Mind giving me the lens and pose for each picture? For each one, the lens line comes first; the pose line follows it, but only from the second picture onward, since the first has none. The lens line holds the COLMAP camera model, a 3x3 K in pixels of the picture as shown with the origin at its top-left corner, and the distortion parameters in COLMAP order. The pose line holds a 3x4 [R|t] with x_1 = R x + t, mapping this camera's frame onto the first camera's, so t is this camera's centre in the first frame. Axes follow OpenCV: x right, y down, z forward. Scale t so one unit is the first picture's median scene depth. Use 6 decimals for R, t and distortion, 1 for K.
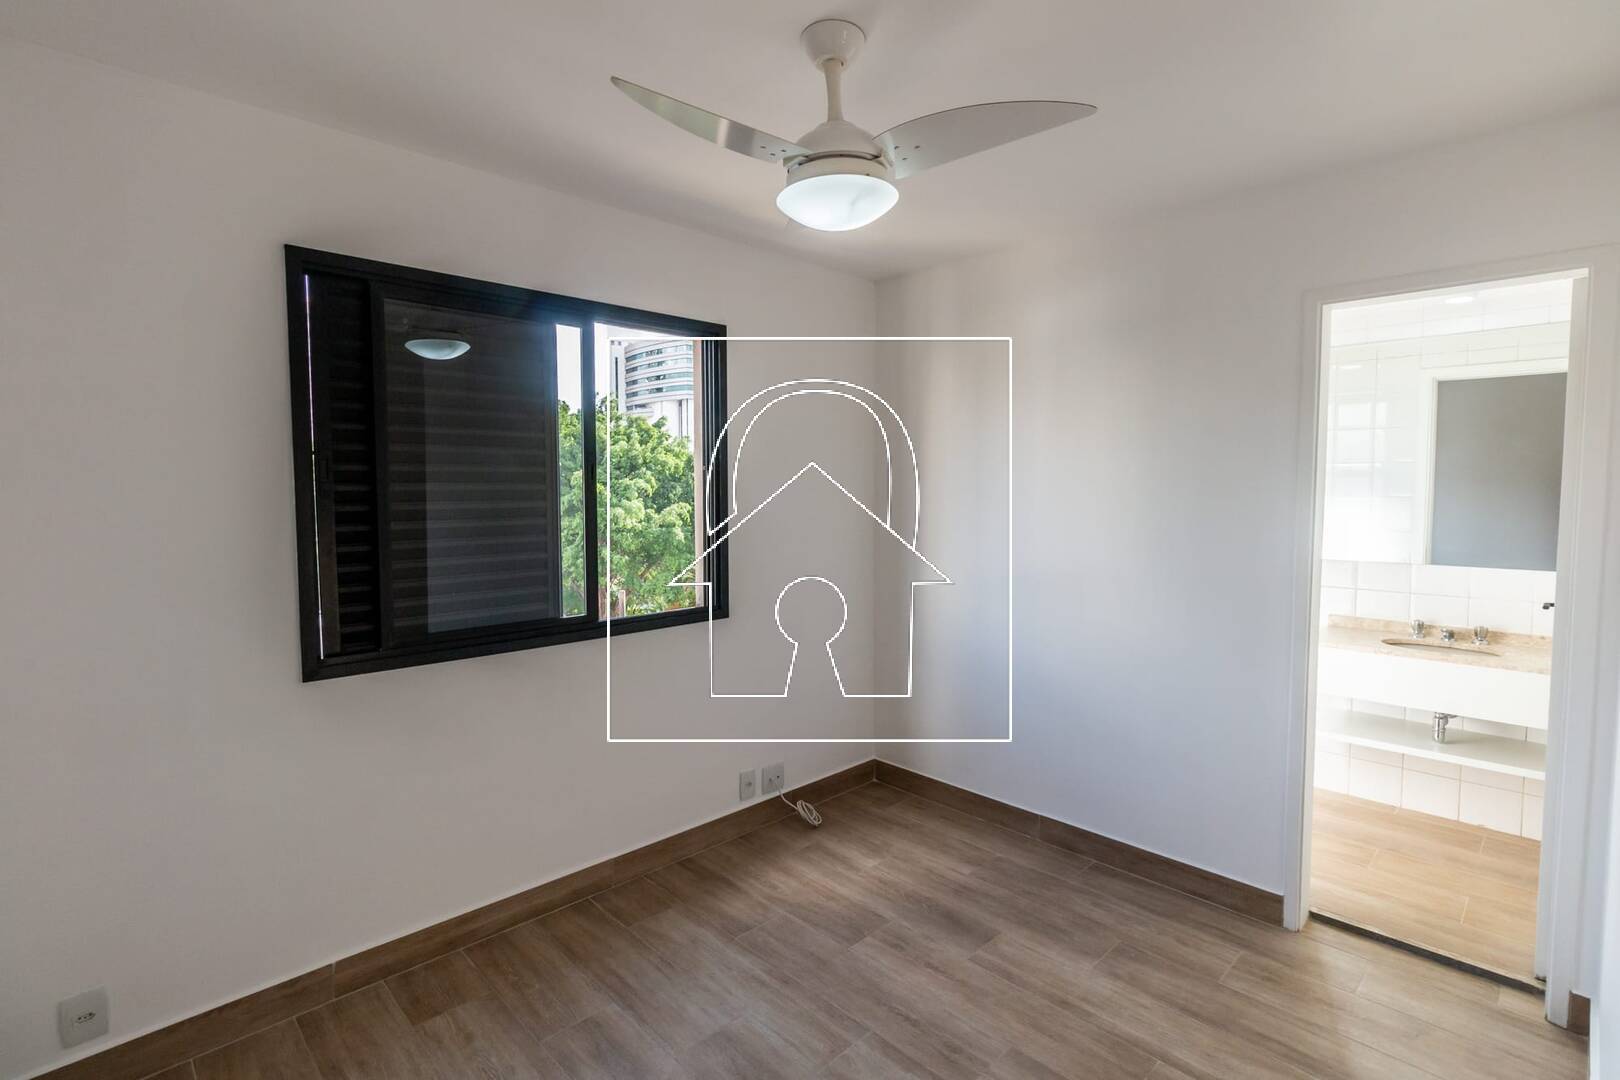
lens RADIAL K [[765.8, 0, 813.2], [0, 765.8, 532.3], [0, 0, 1]] dist [0.001331, -0.000979]
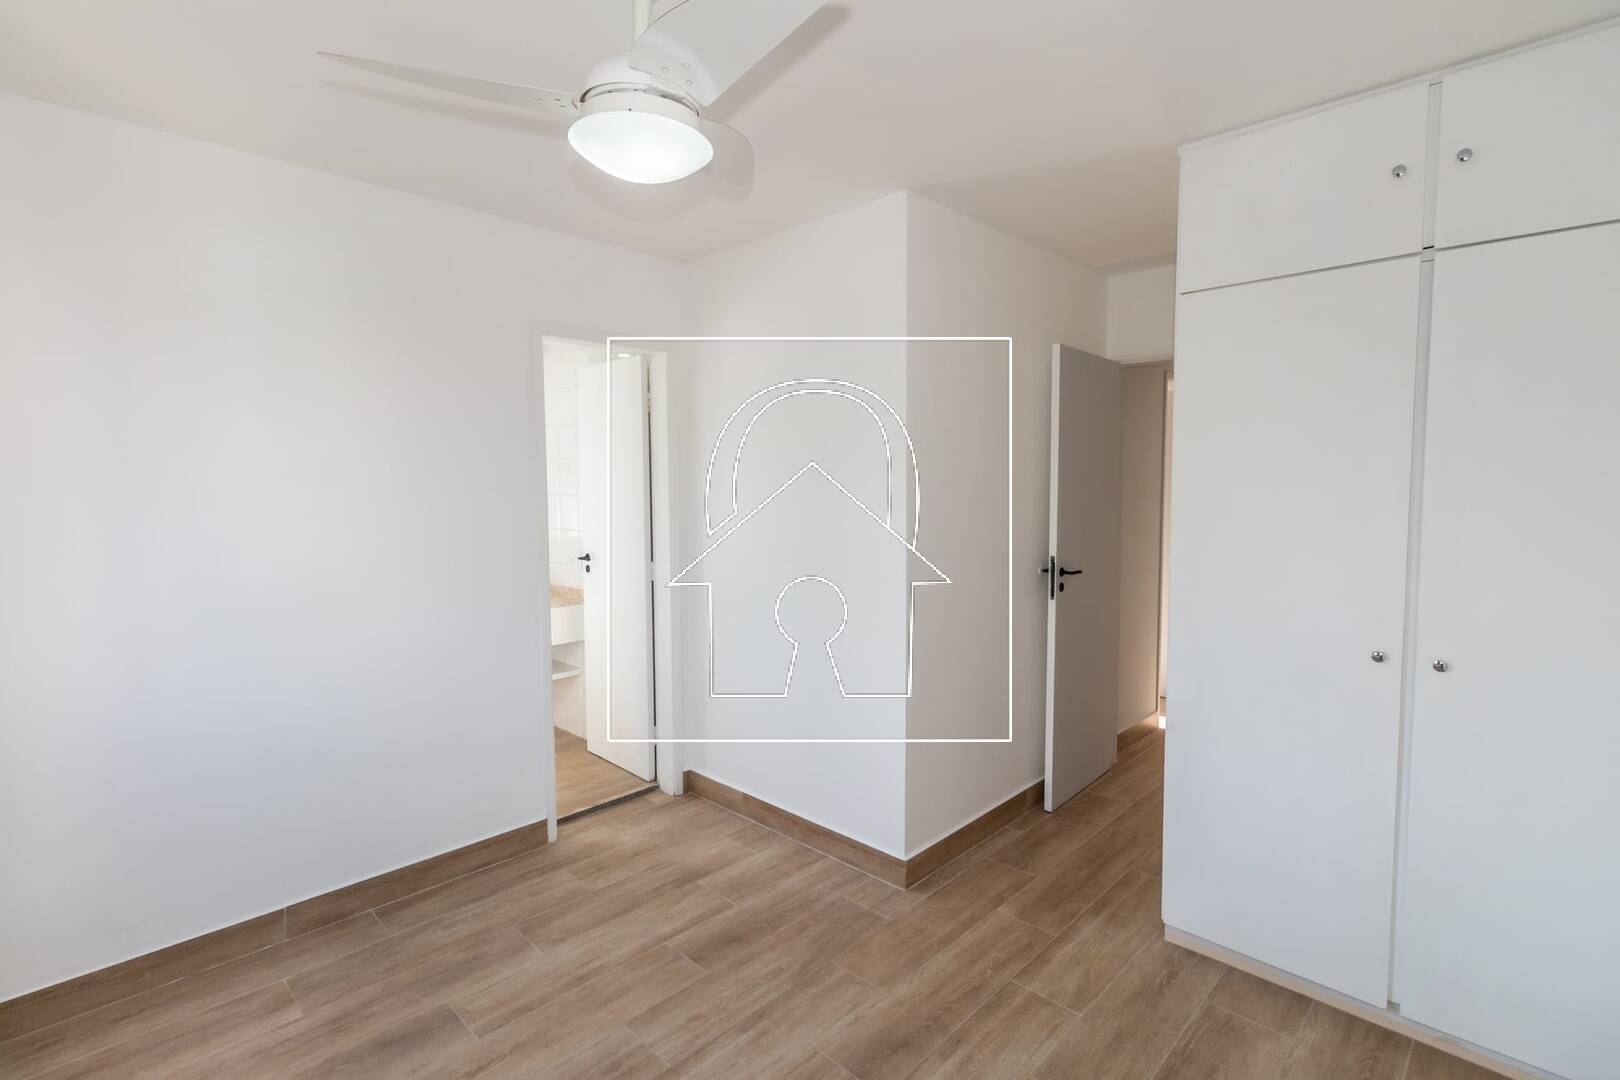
lens RADIAL K [[765.8, 0, 813.2], [0, 765.8, 532.3], [0, 0, 1]] dist [0.001331, -0.000979]
pose [[-0.030646, -0.067057, 0.997278, -0.603430], [0.061479, 0.995731, 0.068842, -0.038744], [-0.997638, 0.063421, -0.026393, 0.595467]]
